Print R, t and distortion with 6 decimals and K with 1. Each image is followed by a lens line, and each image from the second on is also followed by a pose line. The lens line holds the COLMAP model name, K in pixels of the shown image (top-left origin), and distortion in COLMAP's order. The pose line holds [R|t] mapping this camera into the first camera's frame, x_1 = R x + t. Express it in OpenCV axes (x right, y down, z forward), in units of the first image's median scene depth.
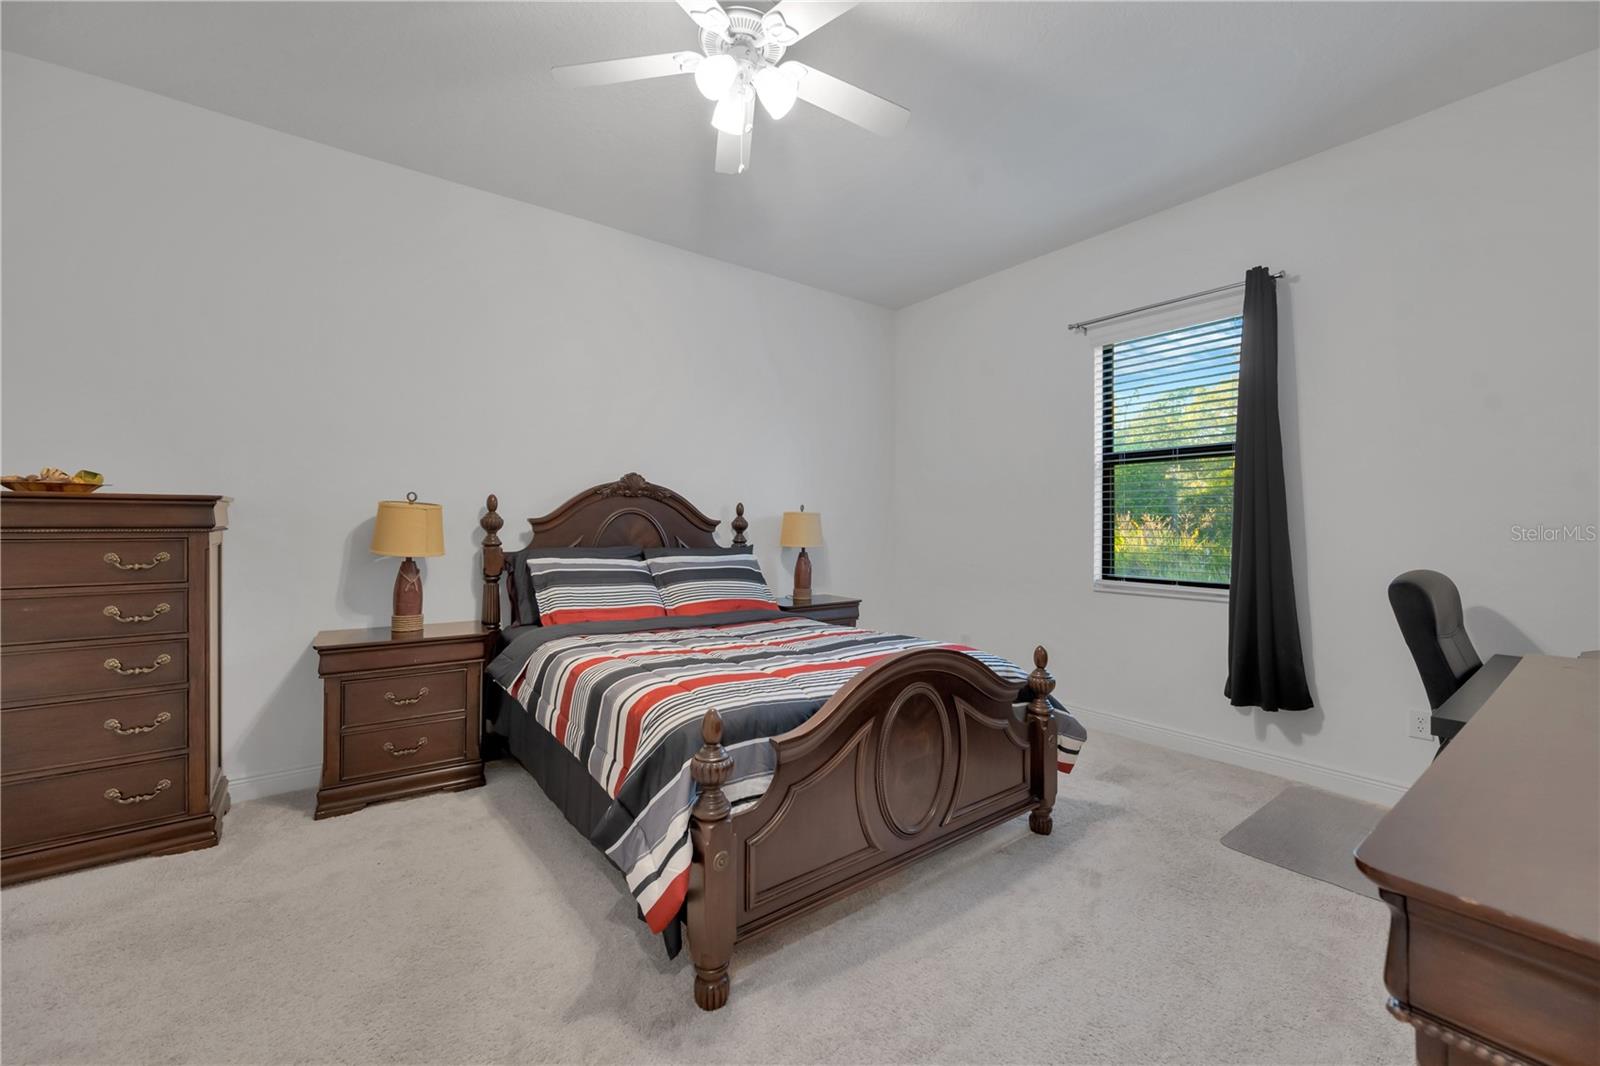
lens RADIAL K [[625.4, 0, 802.8], [0, 625.4, 533.4], [0, 0, 1]] dist [-0.000188, -0.000090]
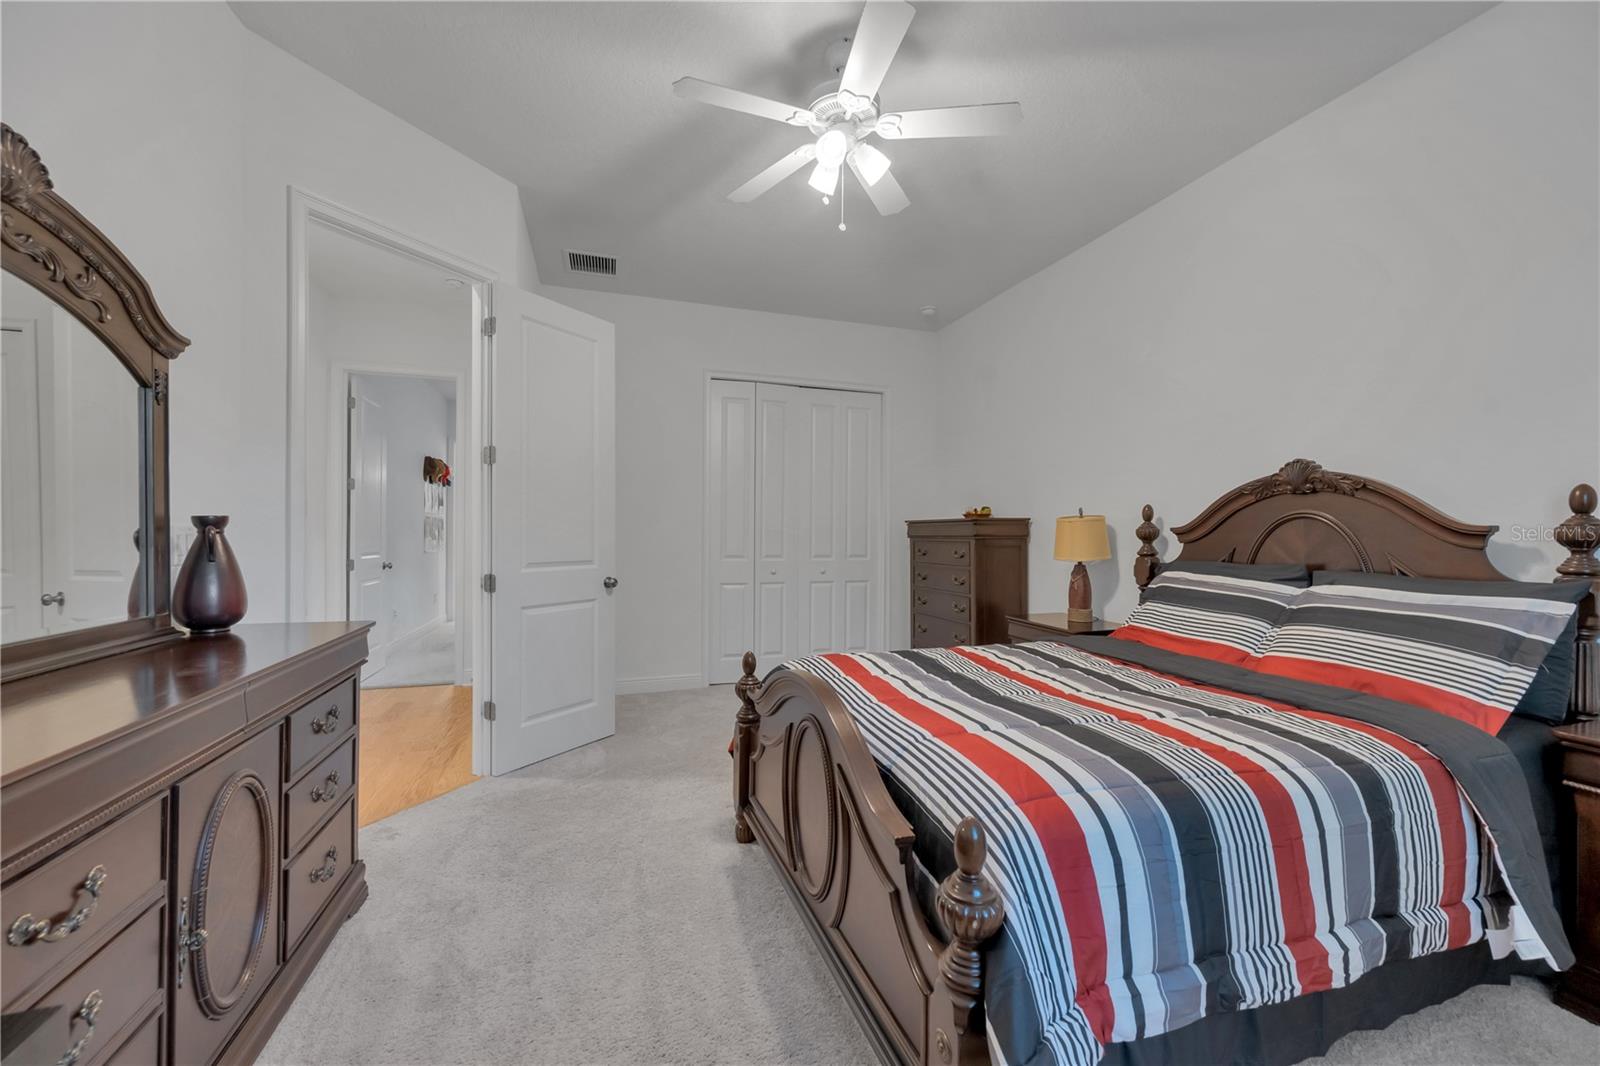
lens RADIAL K [[625.4, 0, 802.8], [0, 625.4, 533.4], [0, 0, 1]] dist [-0.000188, -0.000090]
pose [[-0.297699, -0.004177, -0.954651, 0.602858], [-0.016530, 0.999863, 0.000780, -0.007121], [0.954517, 0.016013, -0.297727, 0.747556]]
